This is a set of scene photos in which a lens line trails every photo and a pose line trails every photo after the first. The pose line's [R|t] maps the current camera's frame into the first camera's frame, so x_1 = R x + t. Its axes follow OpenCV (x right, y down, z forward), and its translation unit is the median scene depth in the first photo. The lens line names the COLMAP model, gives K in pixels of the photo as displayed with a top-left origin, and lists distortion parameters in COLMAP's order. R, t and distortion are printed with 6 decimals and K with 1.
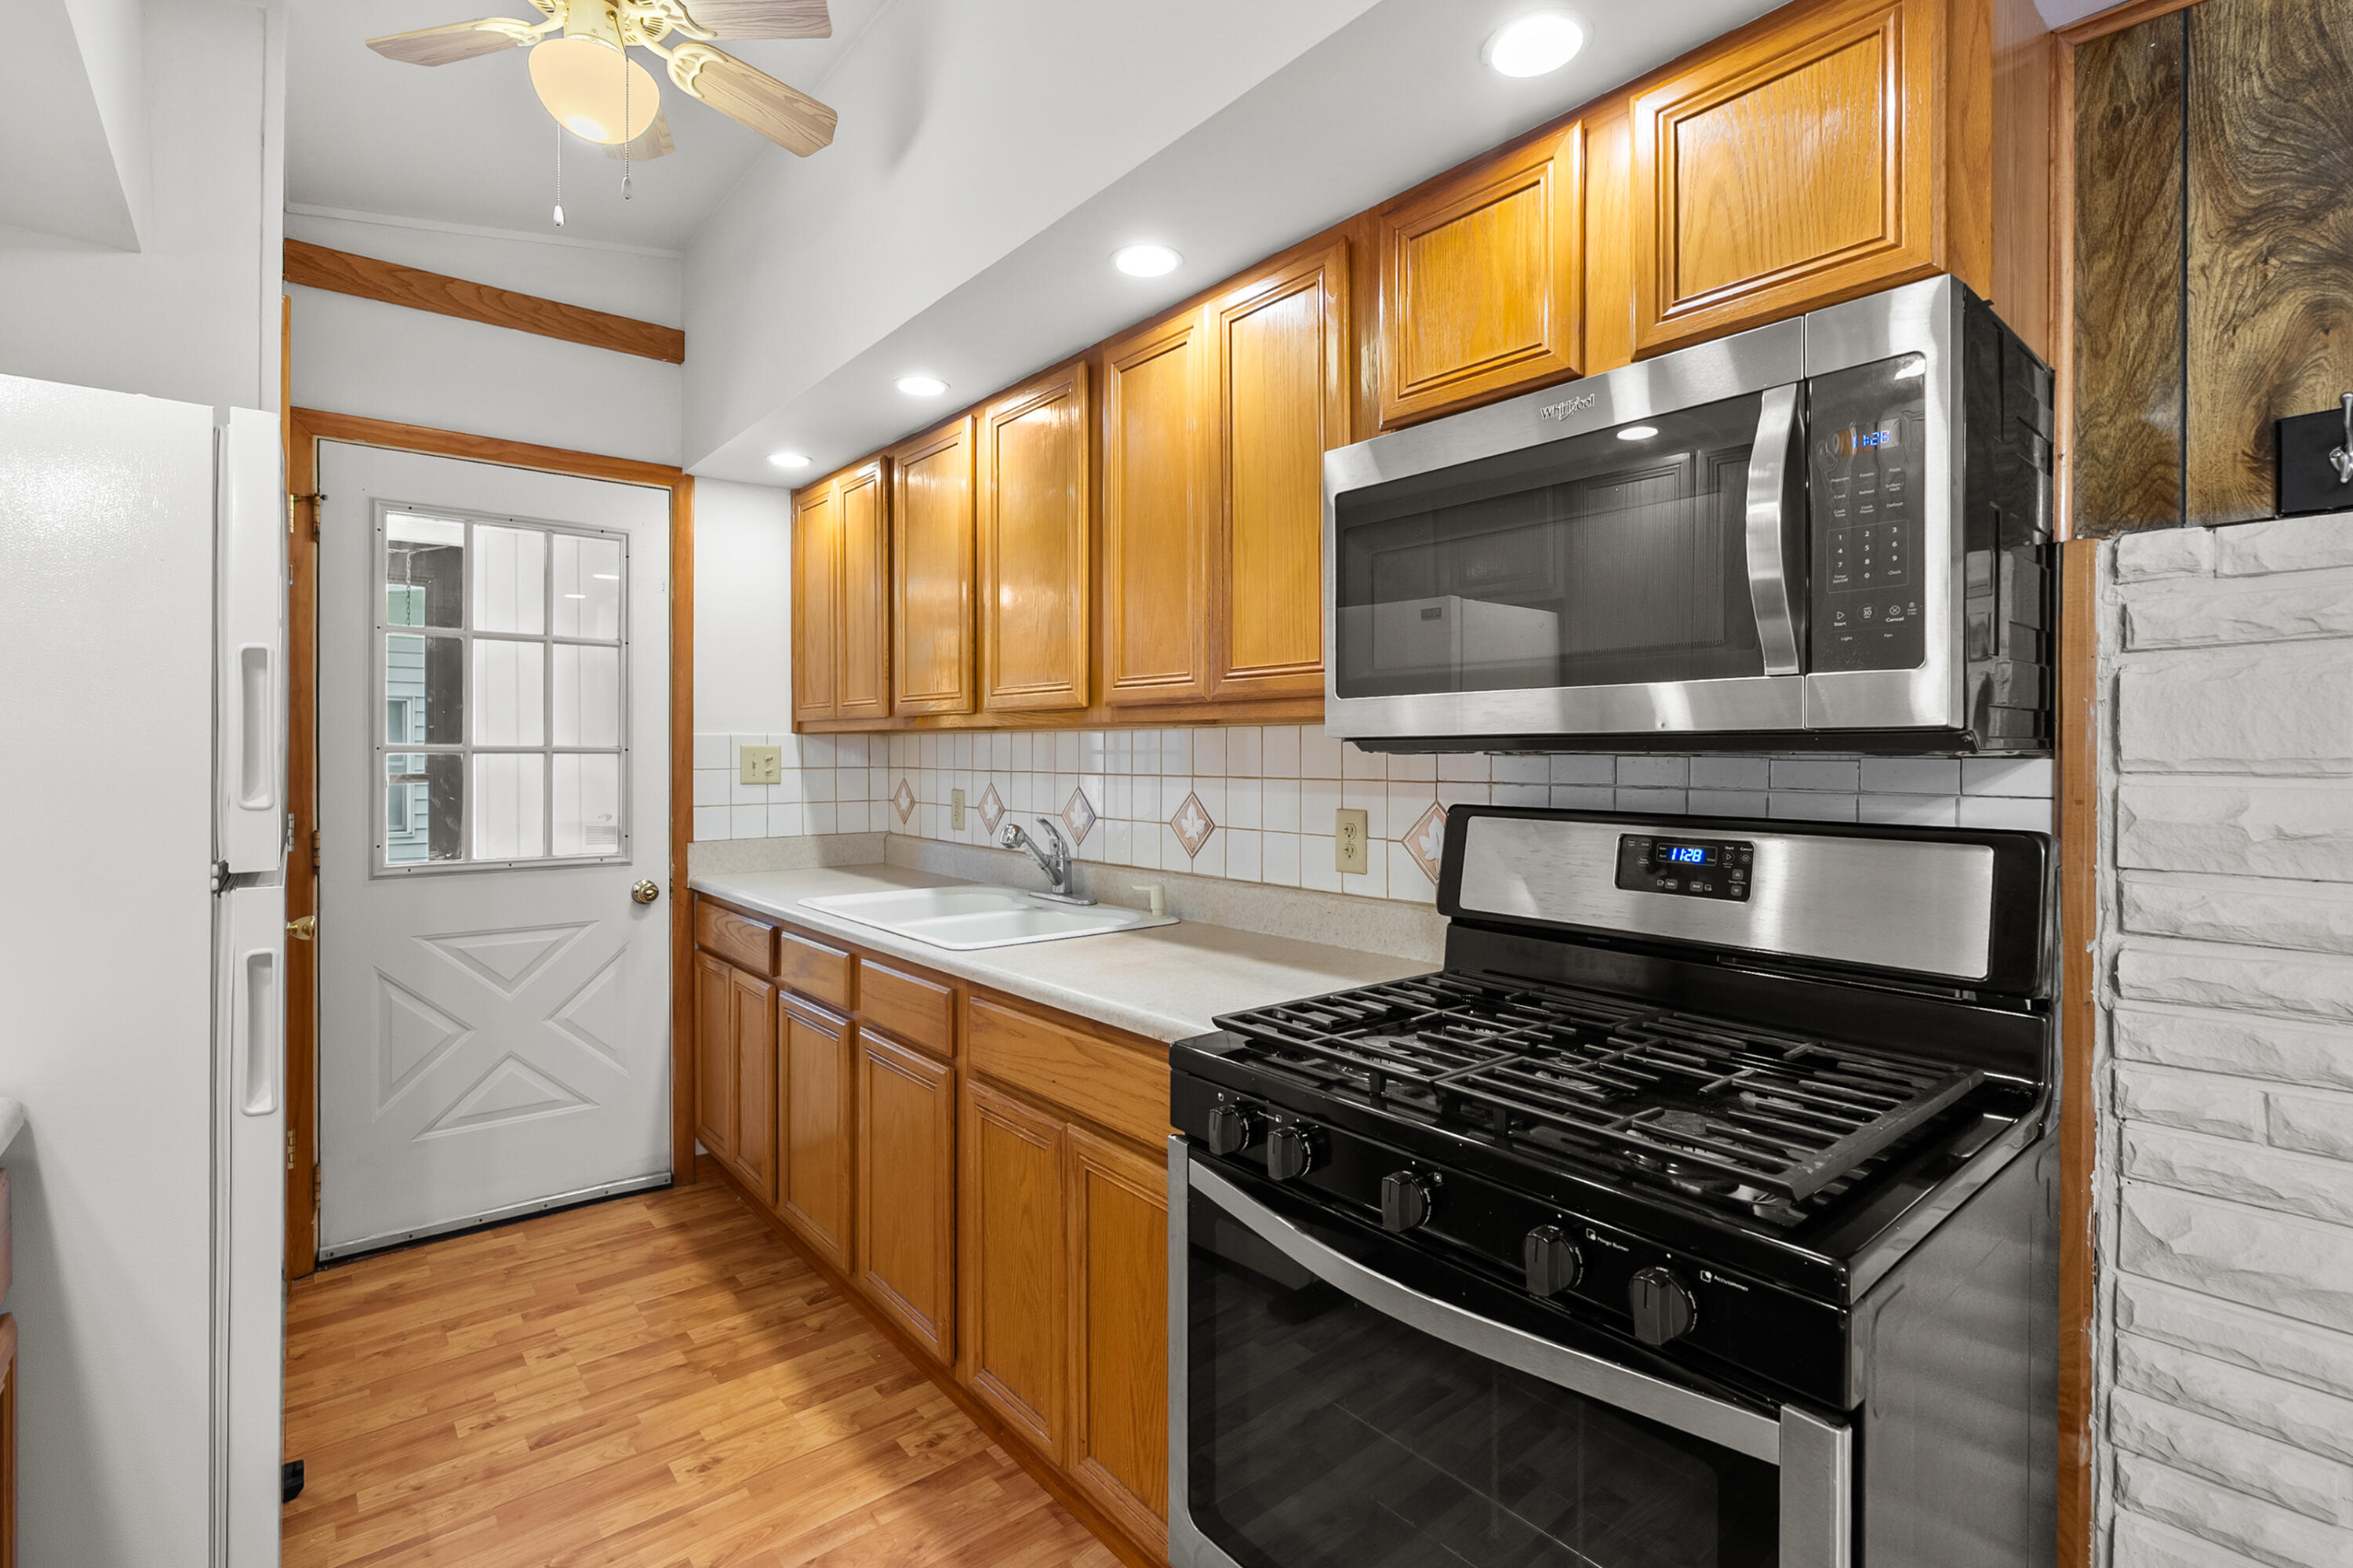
lens RADIAL K [[1066.3, 0, 1160.9], [0, 1066.3, 761.4], [0, 0, 1]] dist [-0.004807, -0.000188]
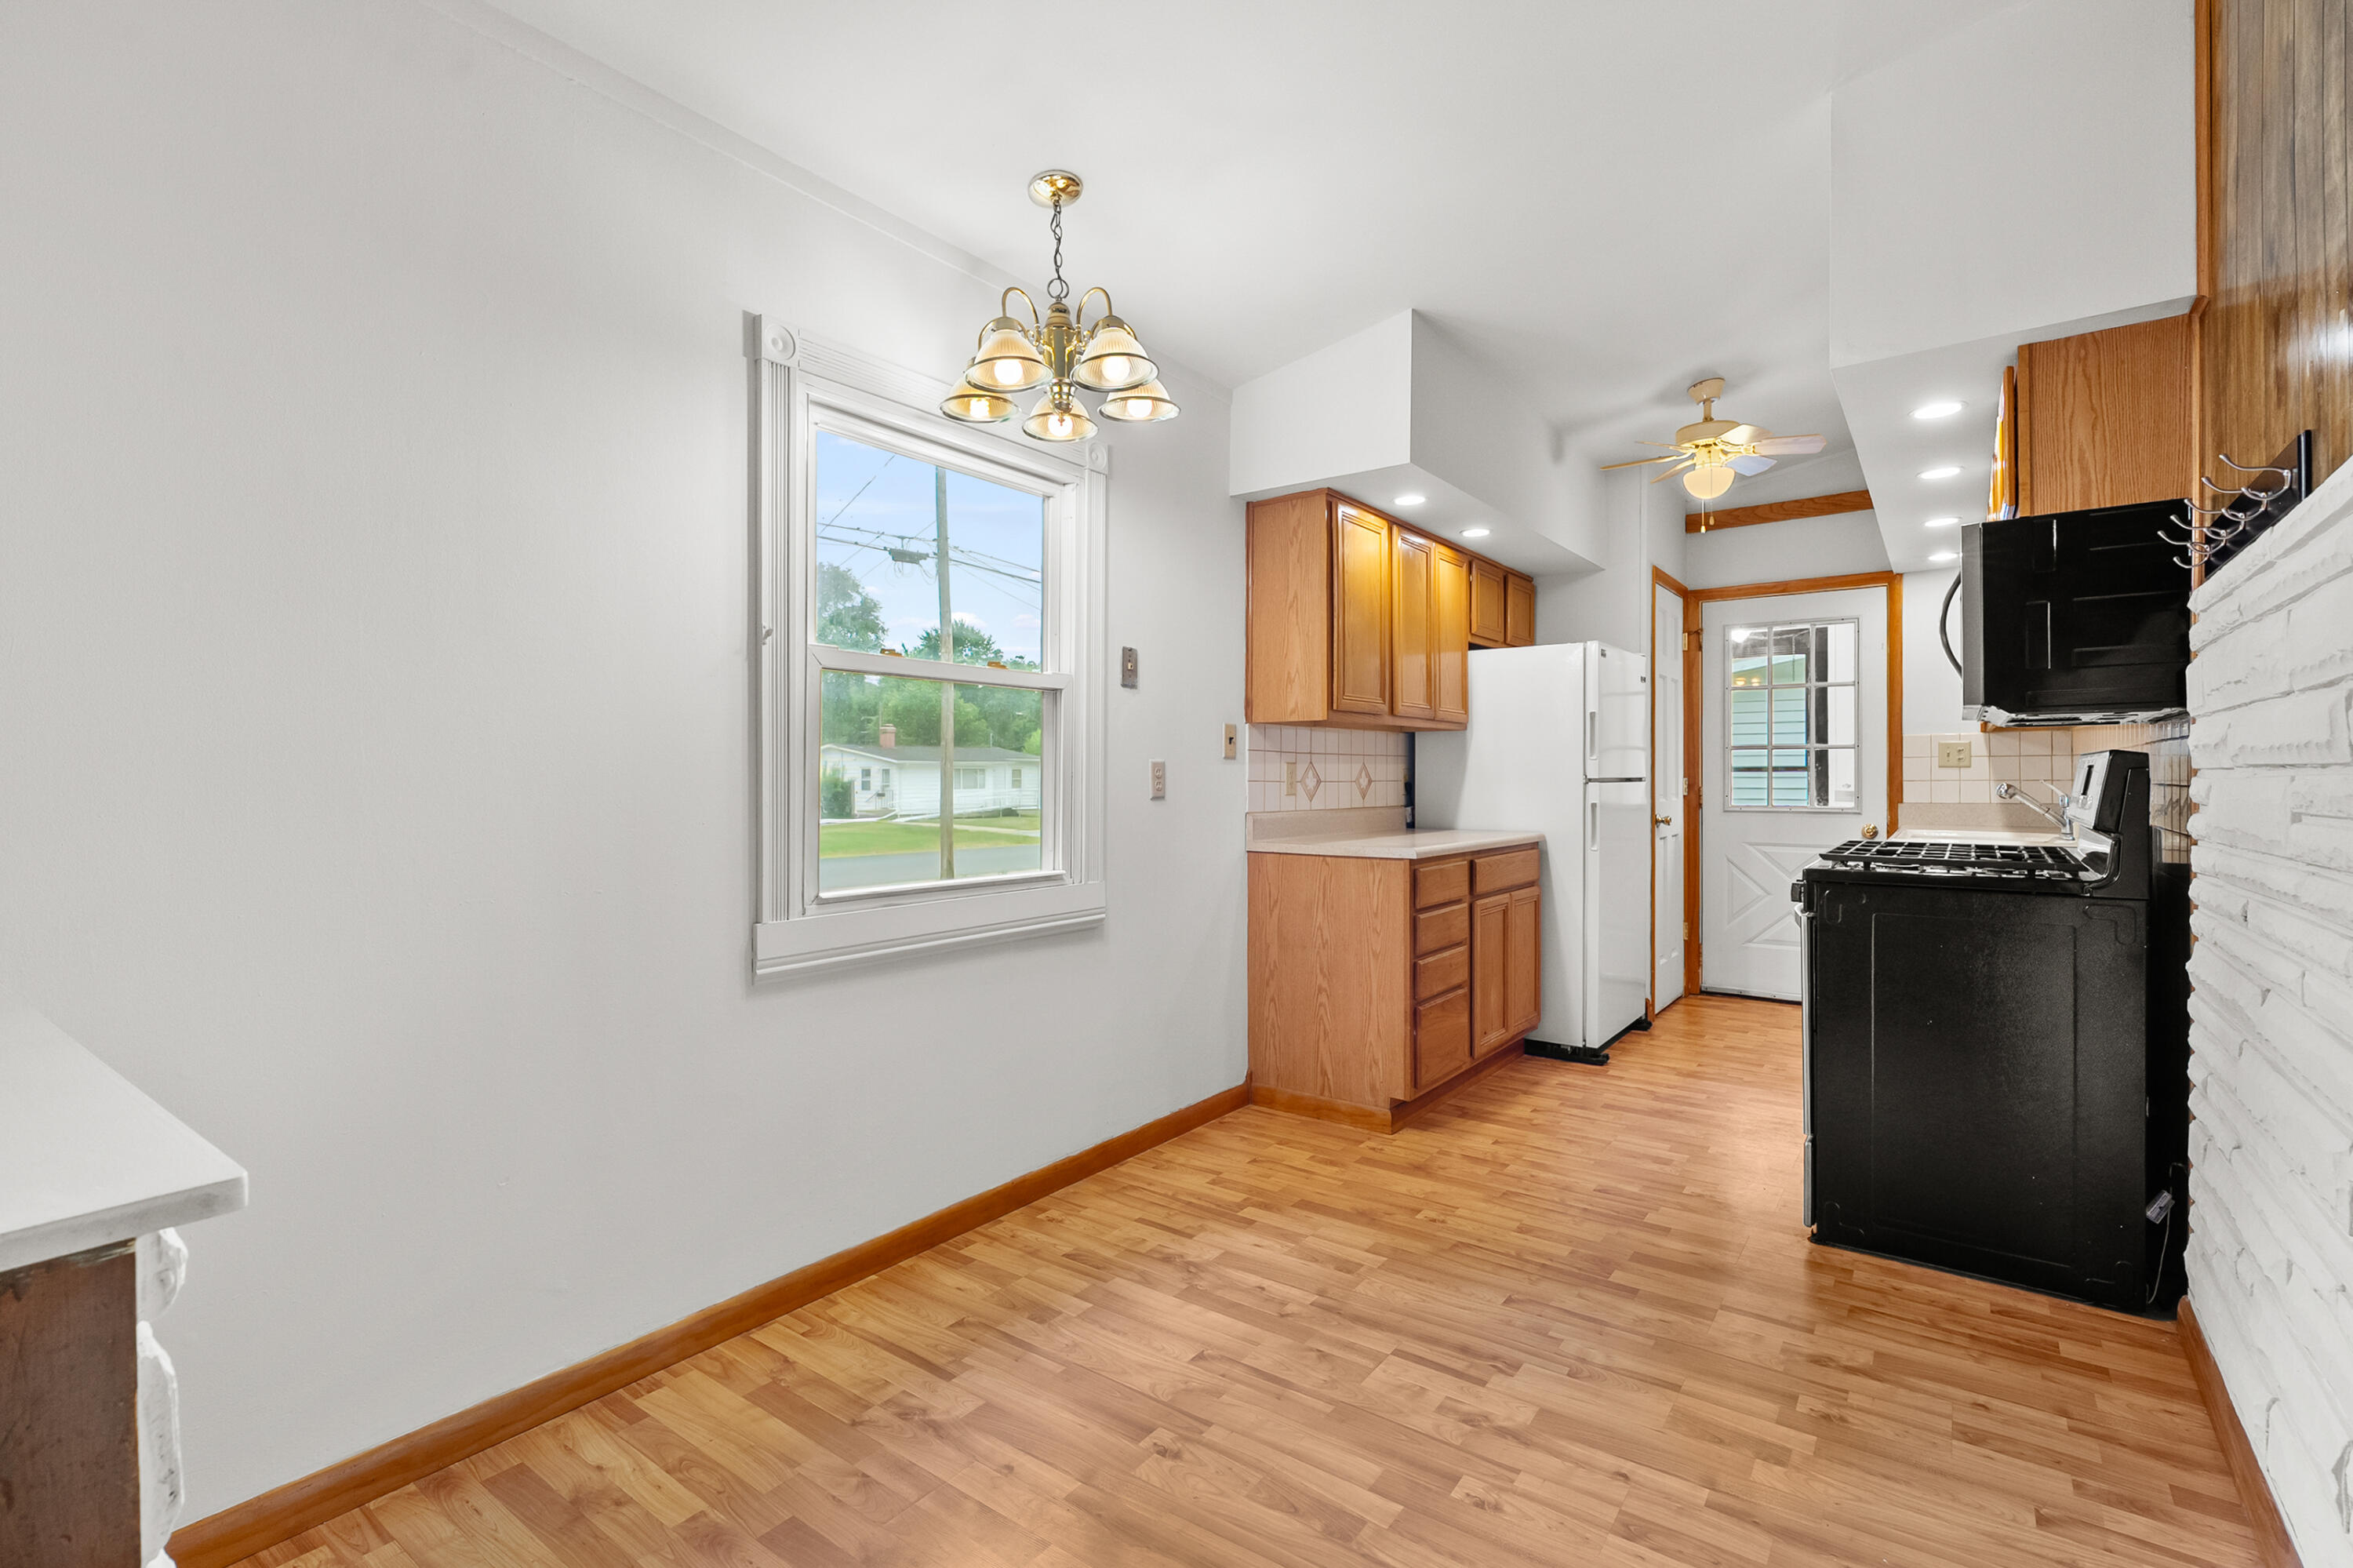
lens RADIAL K [[1066.3, 0, 1181.1], [0, 1066.3, 772.4], [0, 0, 1]] dist [-0.004807, -0.000188]
pose [[0.247184, -0.004382, -0.968959, 0.987907], [-0.005355, 0.999968, -0.005888, 0.053797], [0.968954, 0.006644, 0.247152, -0.518882]]
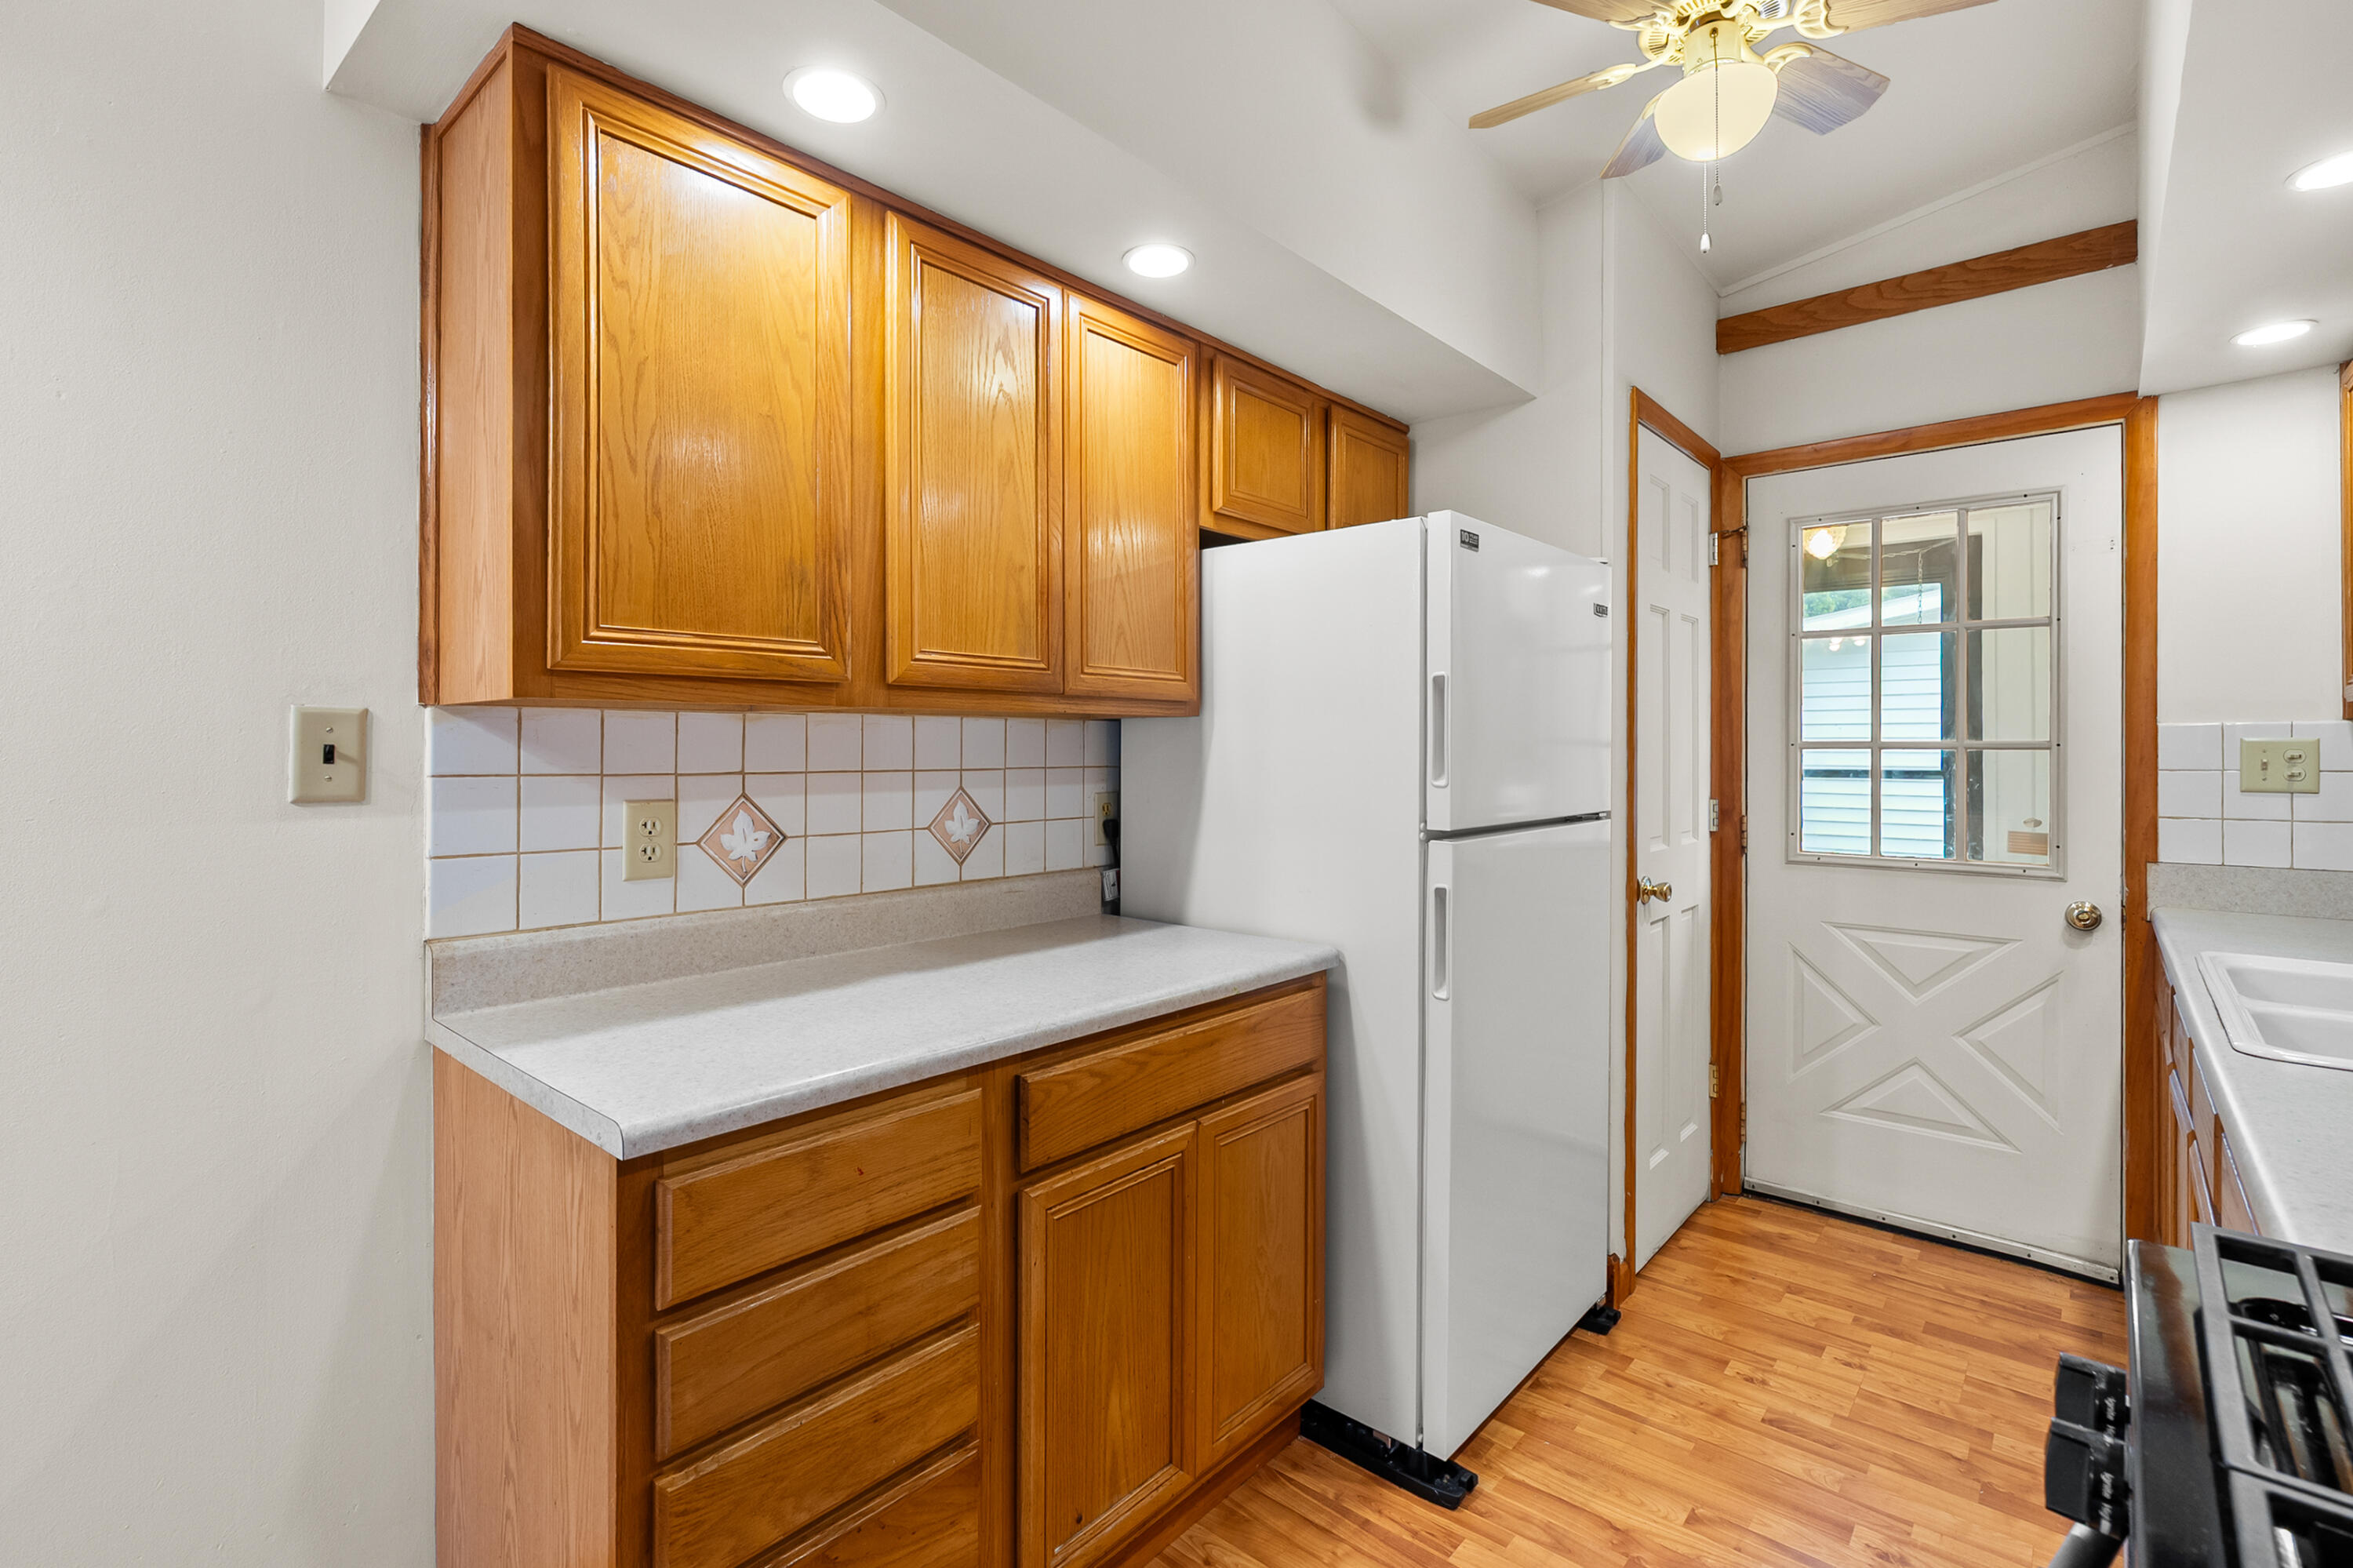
lens RADIAL K [[1066.3, 0, 1182.0], [0, 1066.3, 745.6], [0, 0, 1]] dist [-0.004807, -0.000188]
pose [[0.171505, -0.004120, -0.985175, 0.243112], [-0.008664, 0.999946, -0.005690, 0.000544], [0.985145, 0.009512, 0.171460, 0.189820]]
